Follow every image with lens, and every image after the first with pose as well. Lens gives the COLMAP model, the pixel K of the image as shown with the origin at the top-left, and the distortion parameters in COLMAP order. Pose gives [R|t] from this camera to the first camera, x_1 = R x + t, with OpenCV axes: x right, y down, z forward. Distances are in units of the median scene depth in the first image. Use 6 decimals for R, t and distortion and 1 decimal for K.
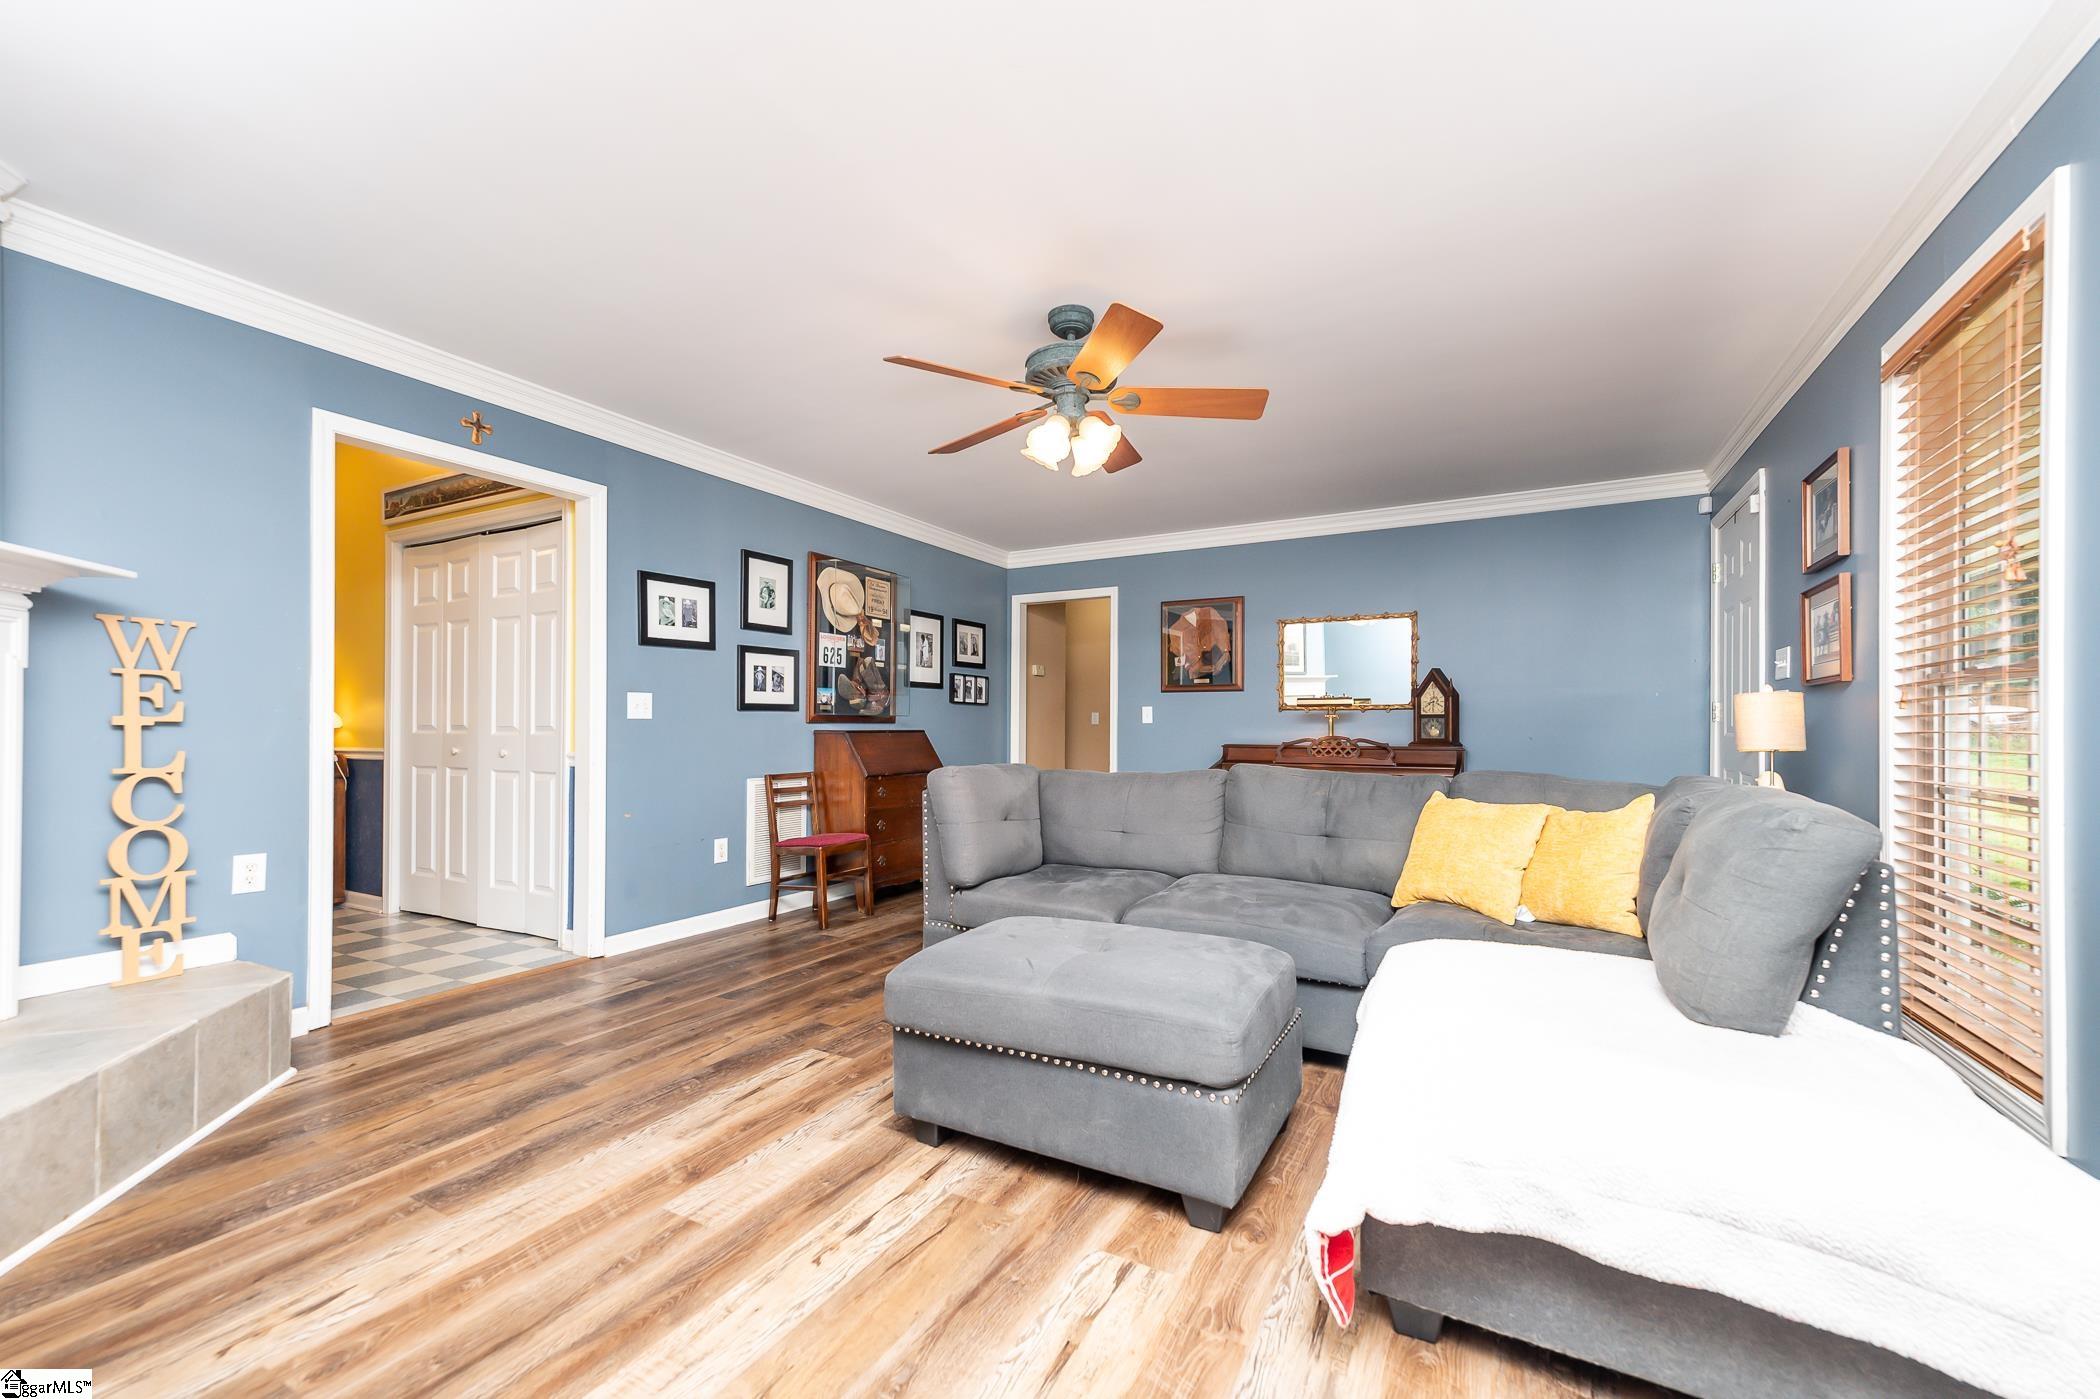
lens RADIAL K [[845.0, 0, 1056.0], [0, 845.0, 725.9], [0, 0, 1]] dist [0.065800, -0.000036]
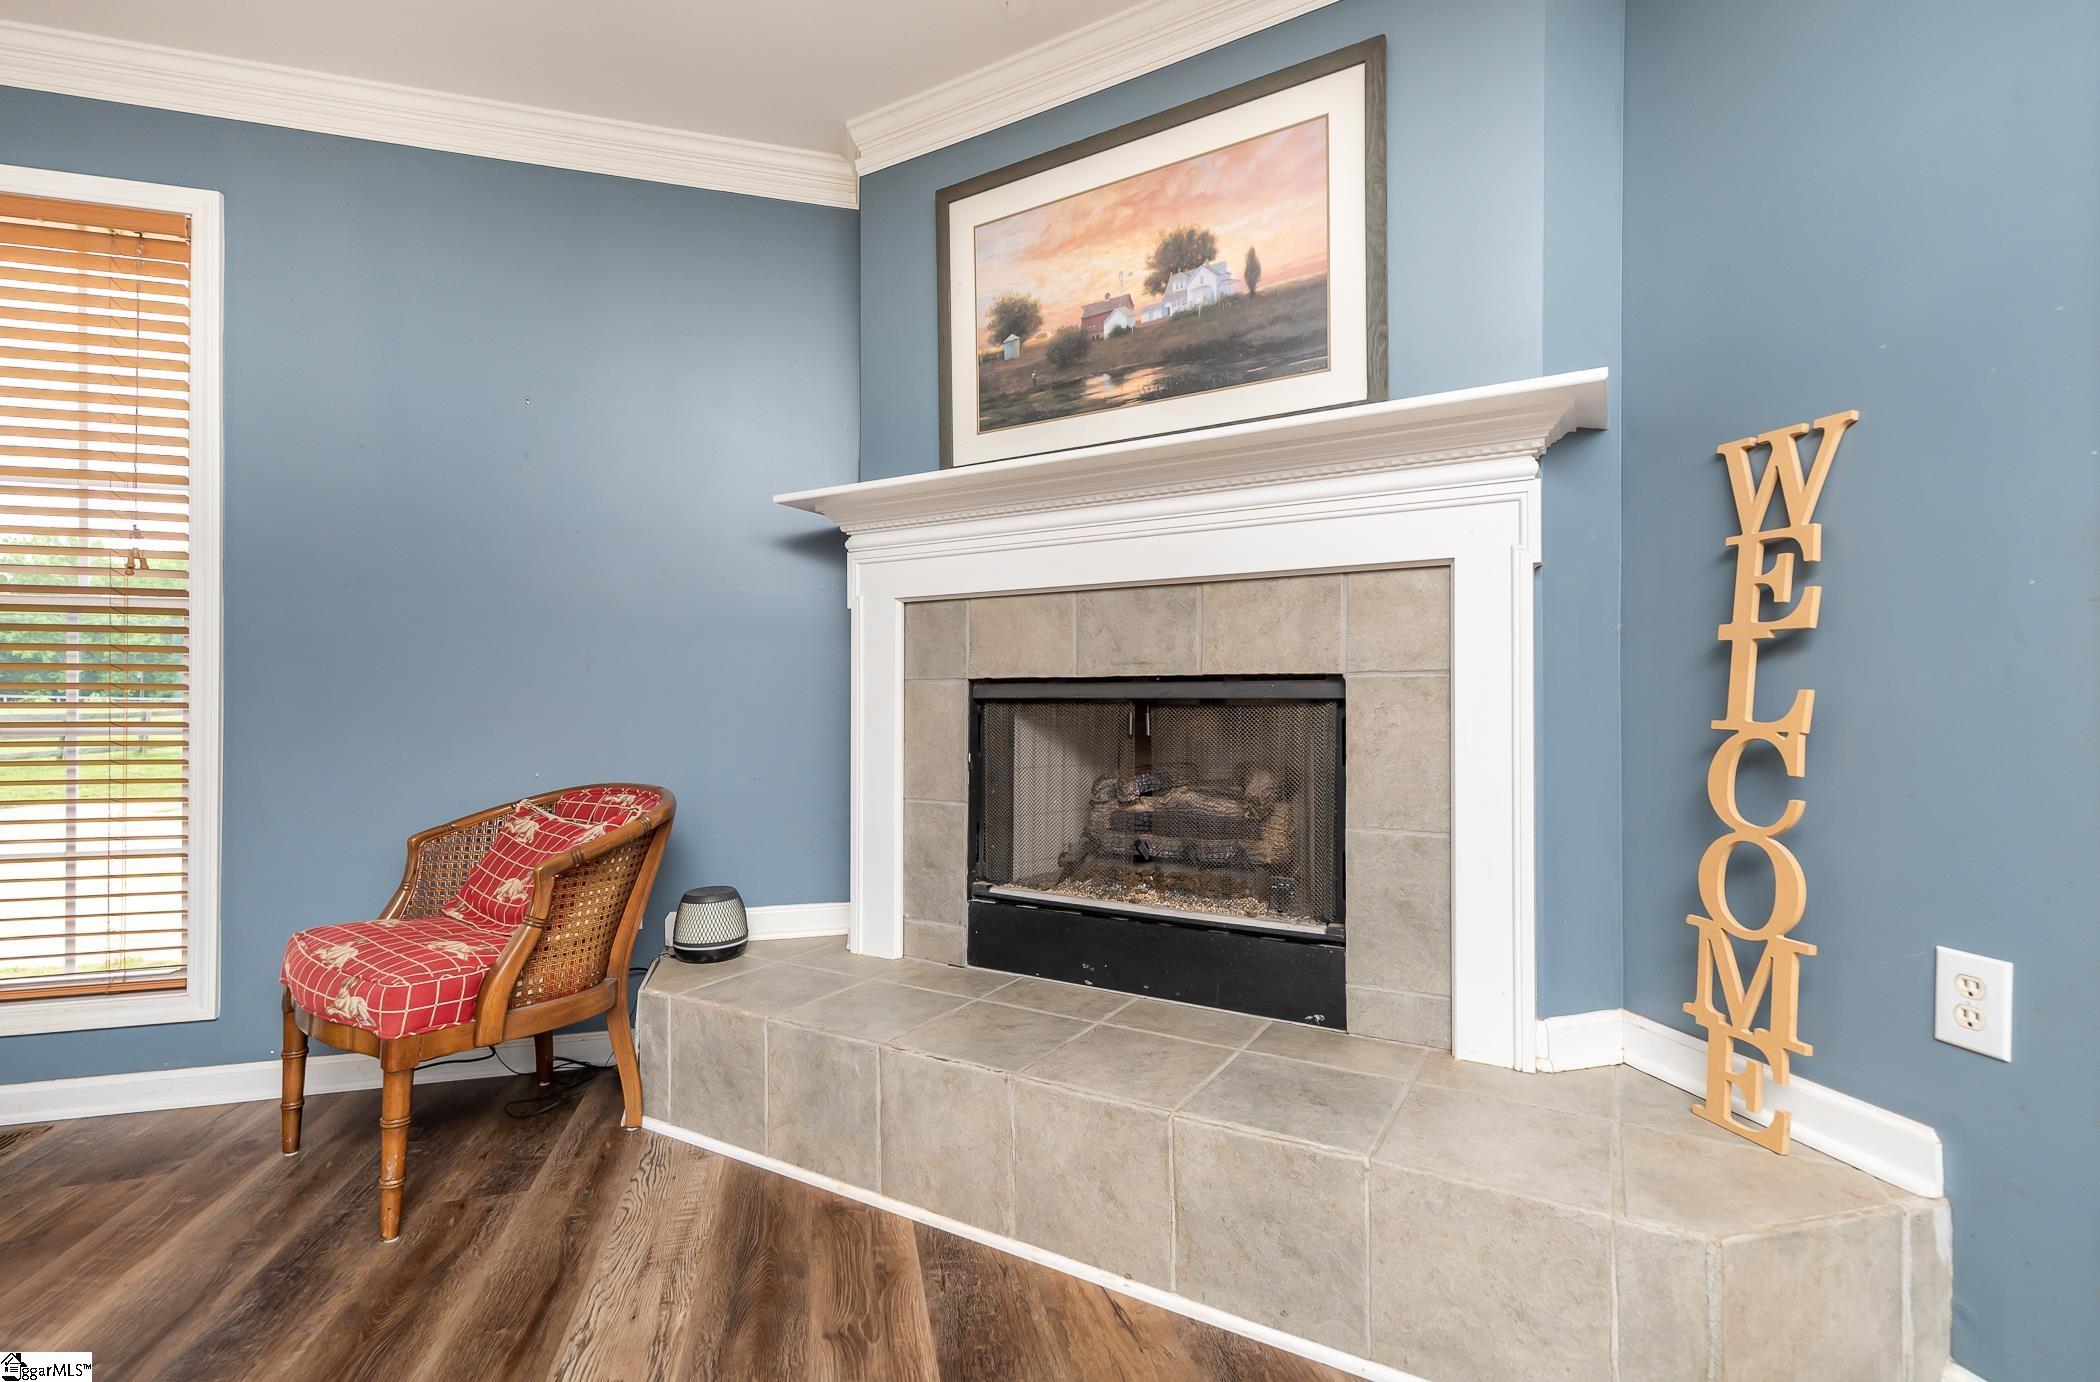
lens RADIAL K [[918.5, 0, 1079.1], [0, 918.5, 699.0], [0, 0, 1]] dist [0.010807, 0.000022]
pose [[-0.714796, -0.005615, -0.699311, -0.225370], [-0.002260, 0.999981, -0.005719, 0.022936], [0.699330, -0.002507, -0.714795, 0.690107]]
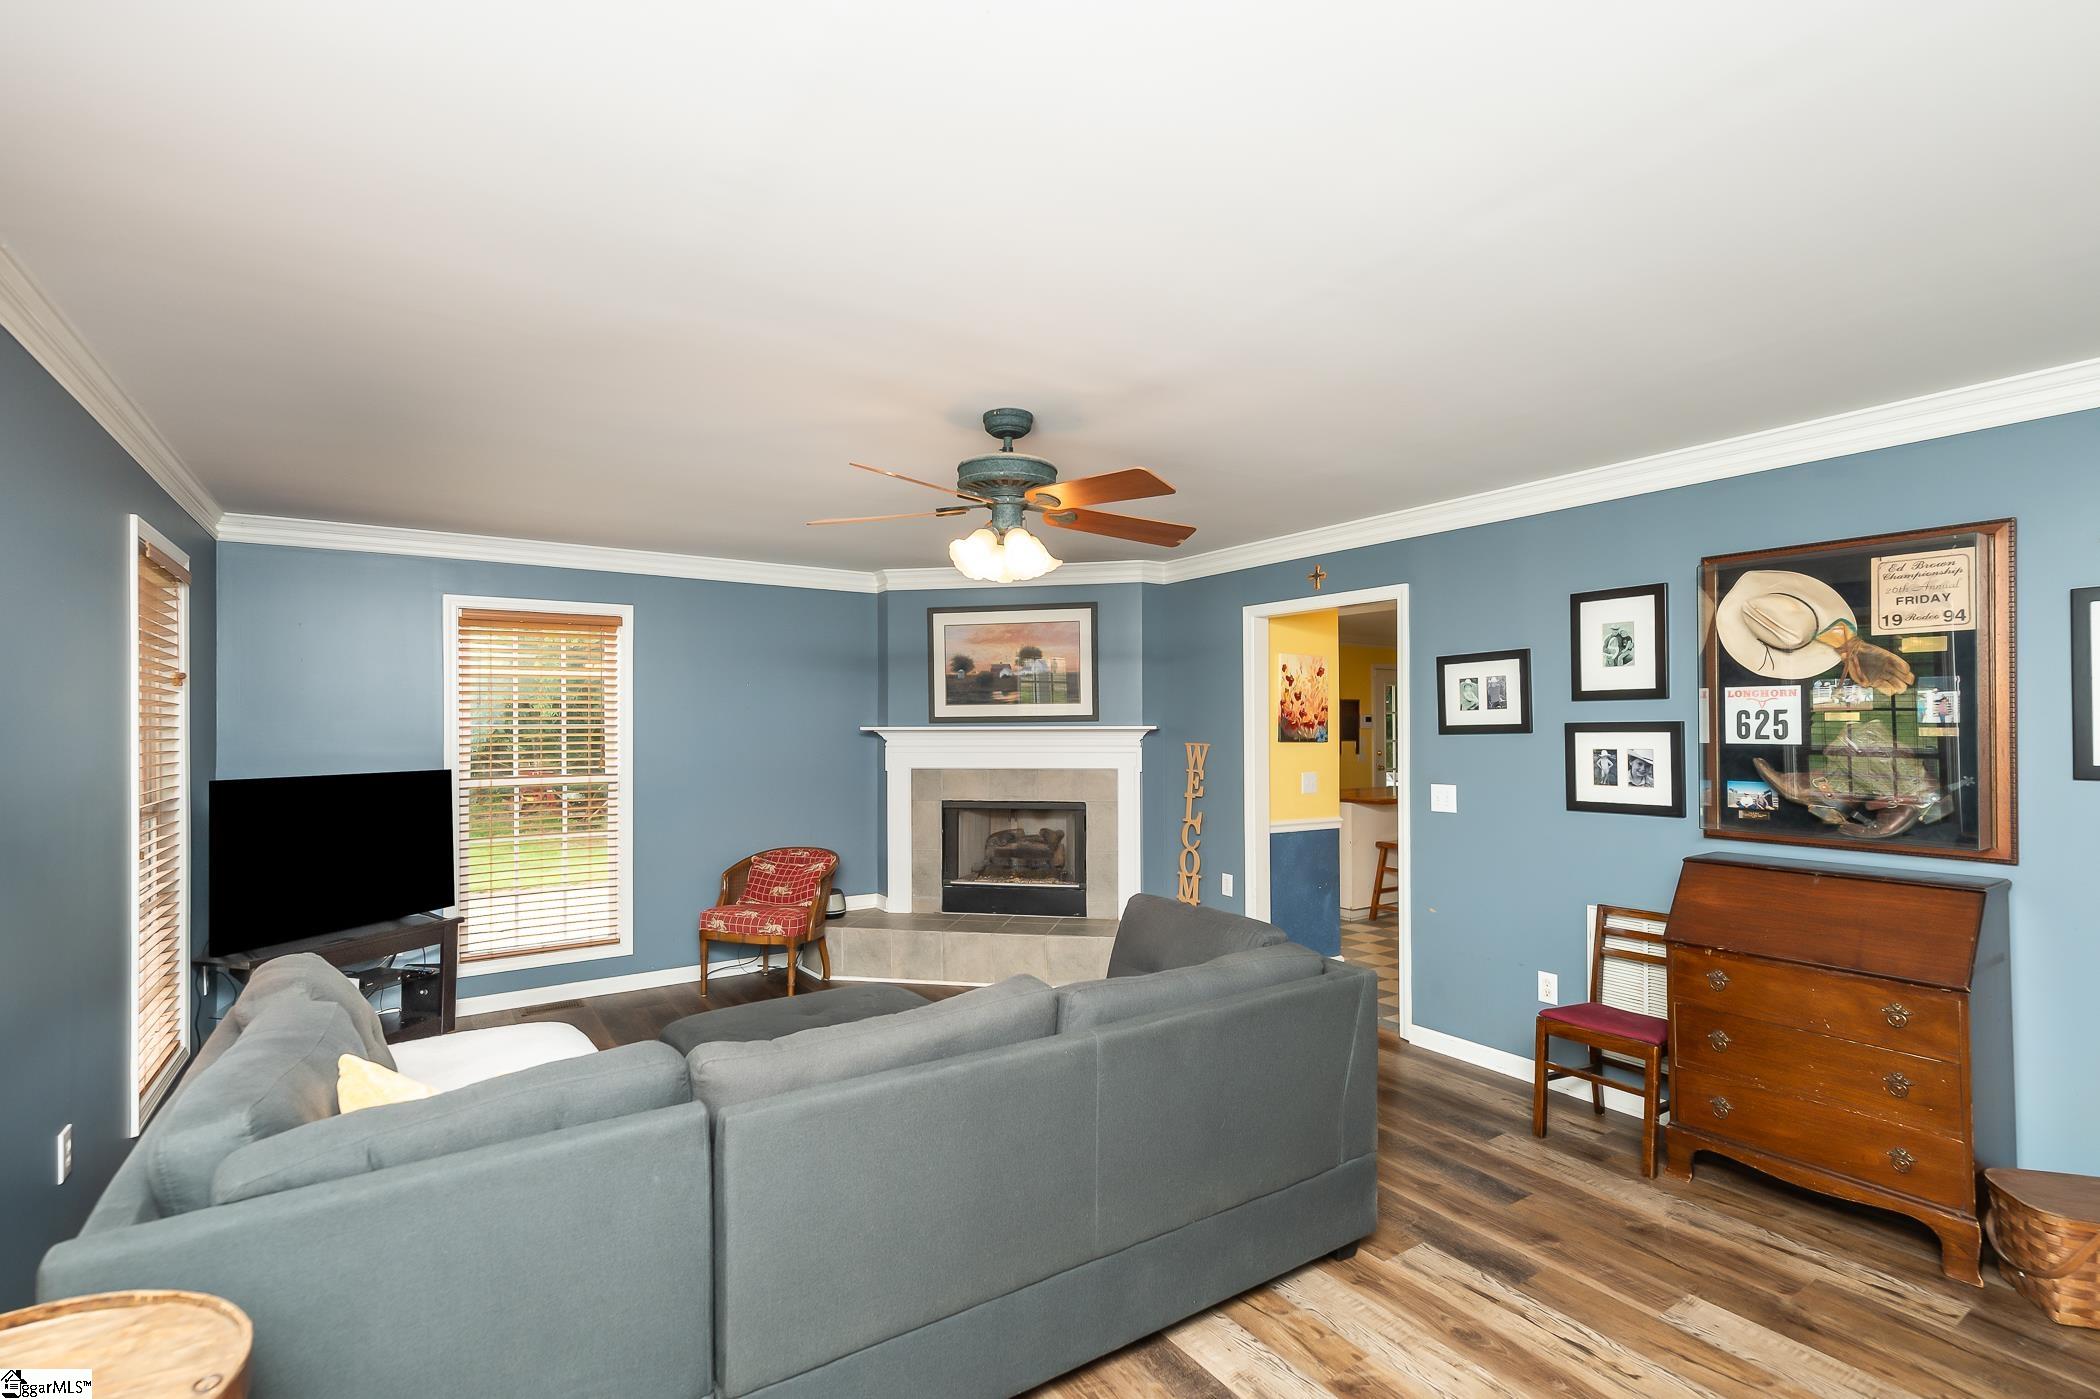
lens RADIAL K [[960.6, 0, 1045.5], [0, 960.6, 722.0], [0, 0, 1]] dist [0.002122, 0.000277]
pose [[-0.461710, -0.000566, -0.887031, 0.635476], [0.004411, 0.999986, -0.002934, -0.102475], [0.887020, -0.005268, -0.461701, 1.055983]]
